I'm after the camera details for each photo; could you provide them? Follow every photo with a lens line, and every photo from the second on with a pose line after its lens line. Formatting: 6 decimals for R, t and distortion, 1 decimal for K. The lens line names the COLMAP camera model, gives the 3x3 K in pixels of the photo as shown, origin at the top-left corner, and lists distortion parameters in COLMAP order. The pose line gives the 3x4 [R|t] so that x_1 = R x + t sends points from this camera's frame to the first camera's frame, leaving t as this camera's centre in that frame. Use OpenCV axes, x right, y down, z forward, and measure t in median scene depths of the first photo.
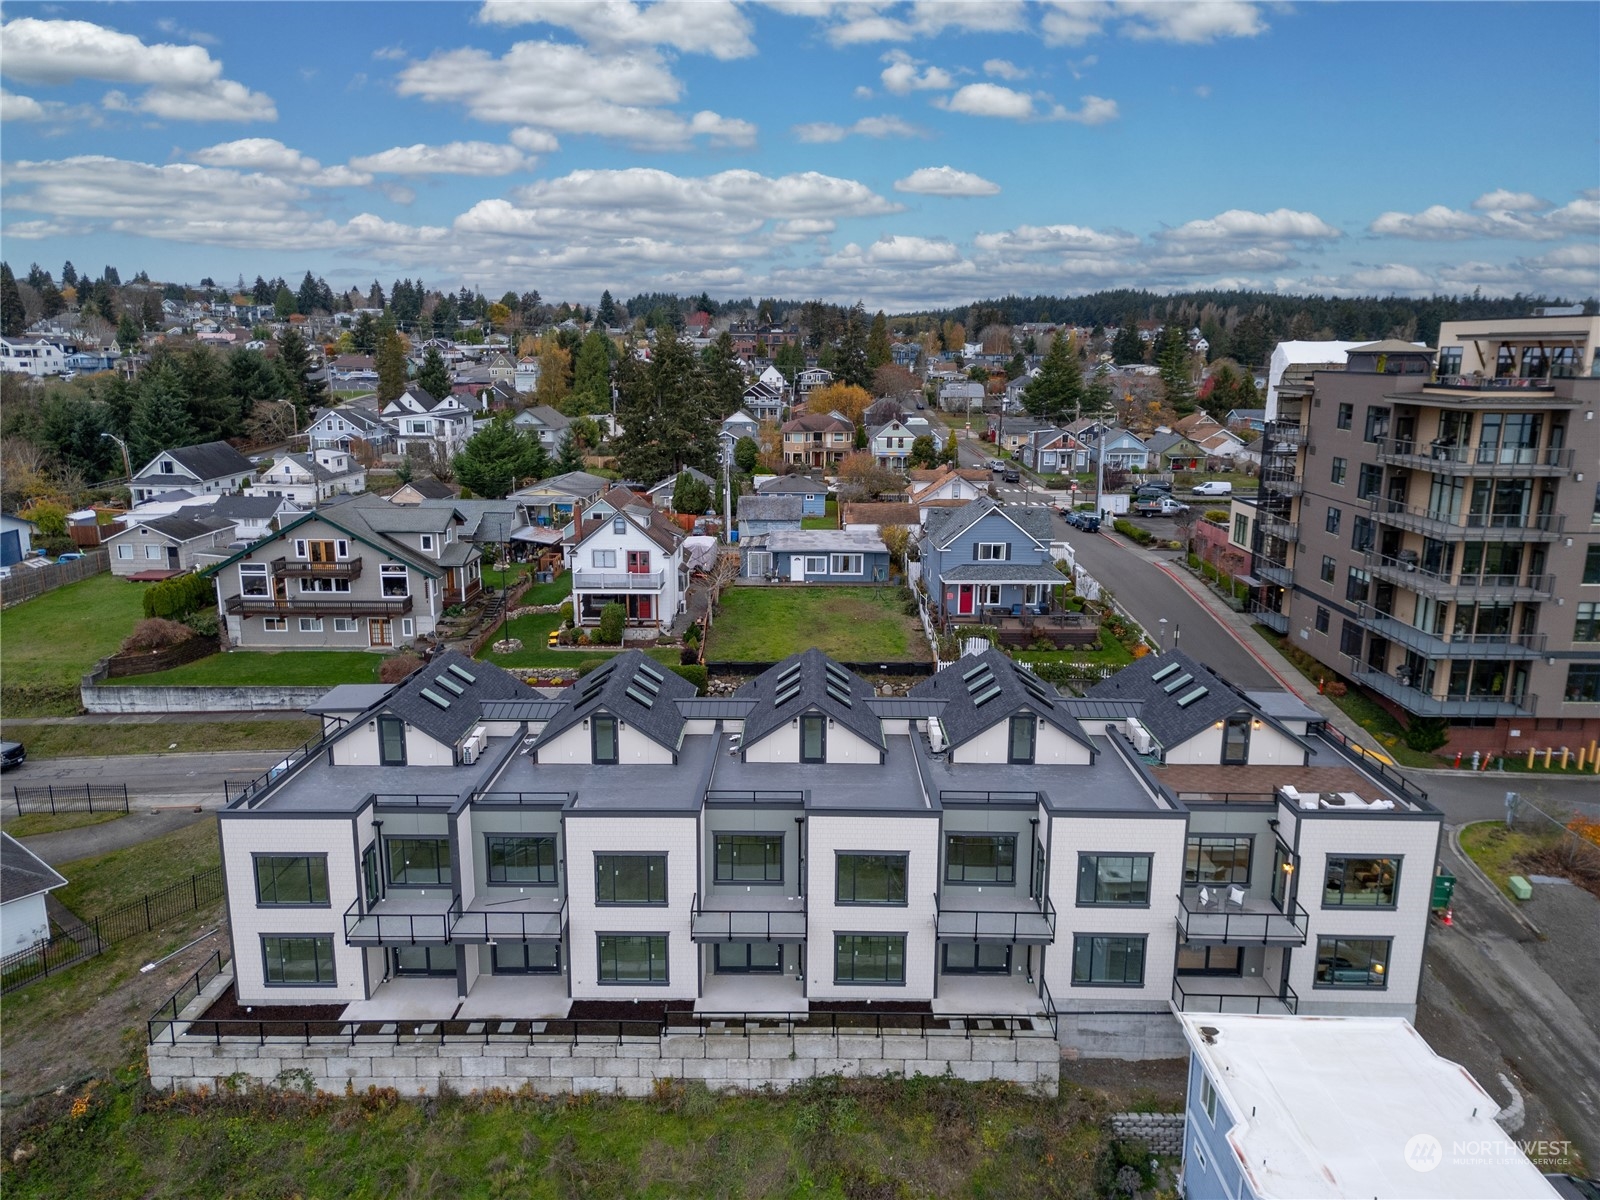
lens RADIAL K [[1115.4, 0, 797.8], [0, 1115.4, 606.0], [0, 0, 1]] dist [0.064606, -0.054110]
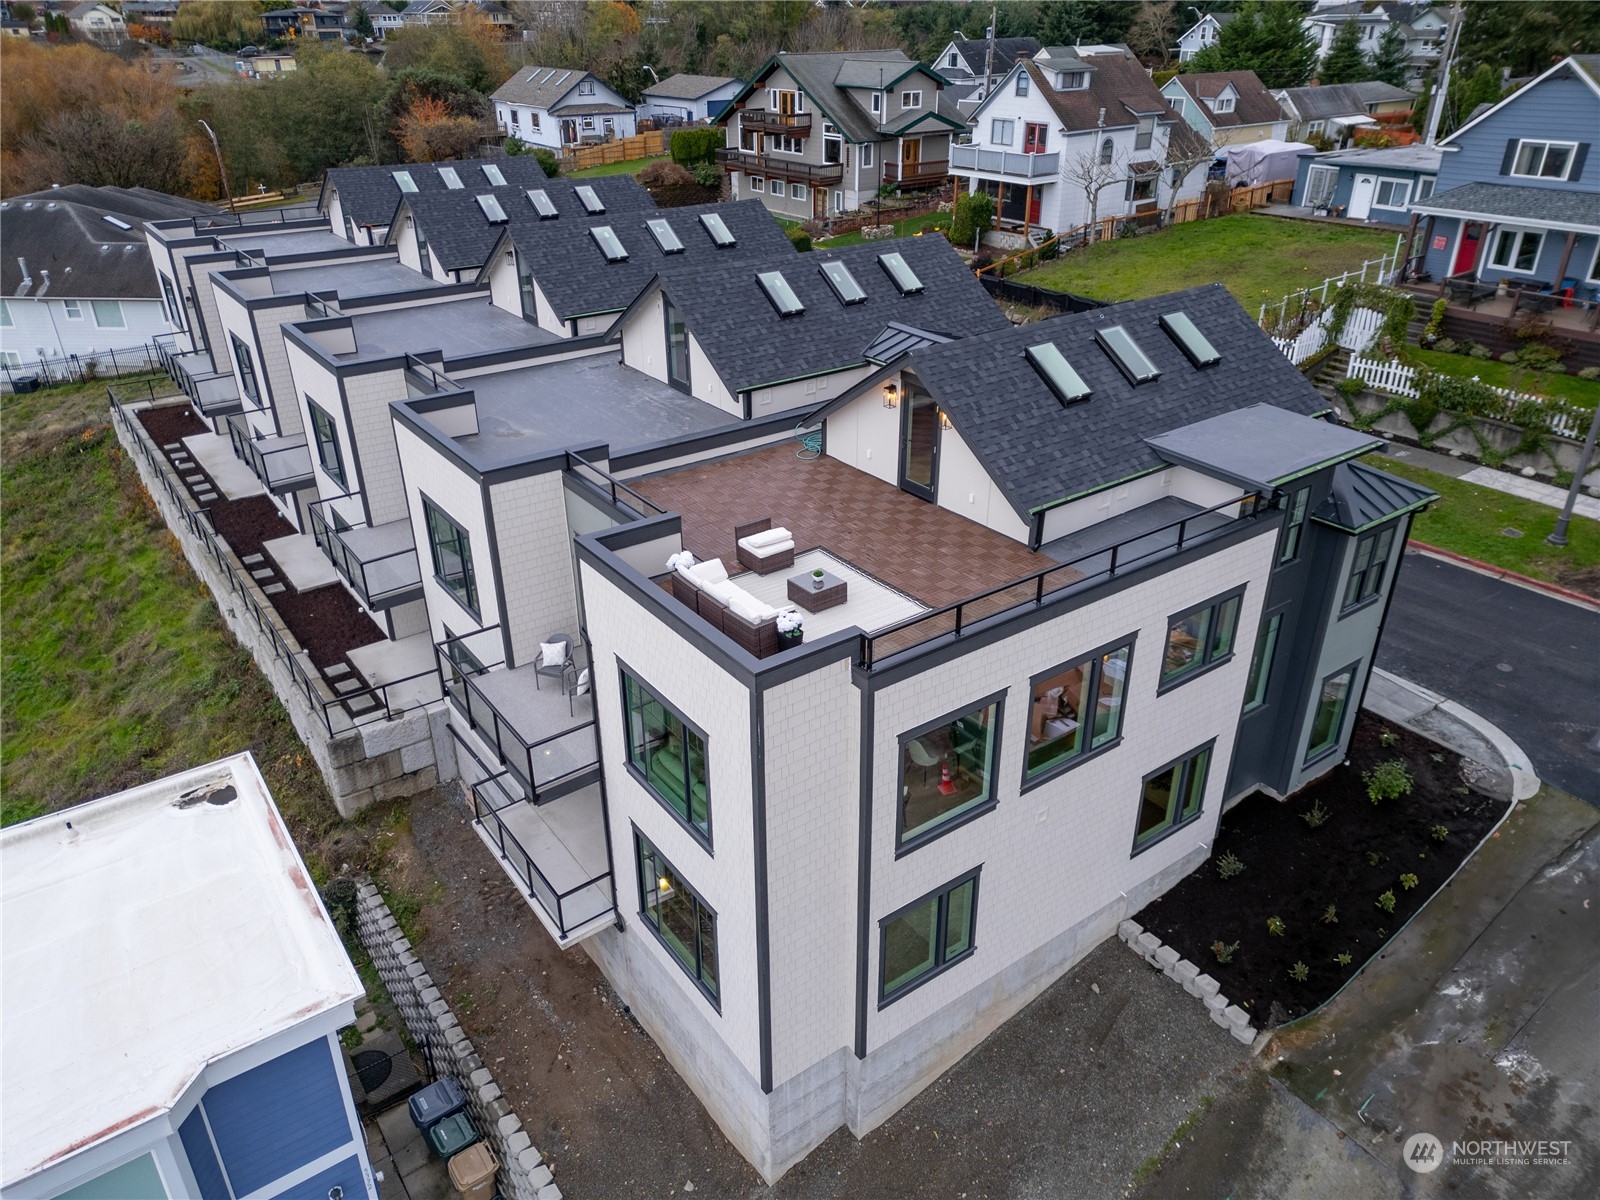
lens RADIAL K [[1115.4, 0, 798.1], [0, 1115.4, 592.4], [0, 0, 1]] dist [0.064606, -0.054110]
pose [[0.592356, 0.360996, -0.720275, 0.405493], [-0.171666, 0.930023, 0.324942, 0.023361], [0.787175, -0.068835, 0.612876, 0.402703]]
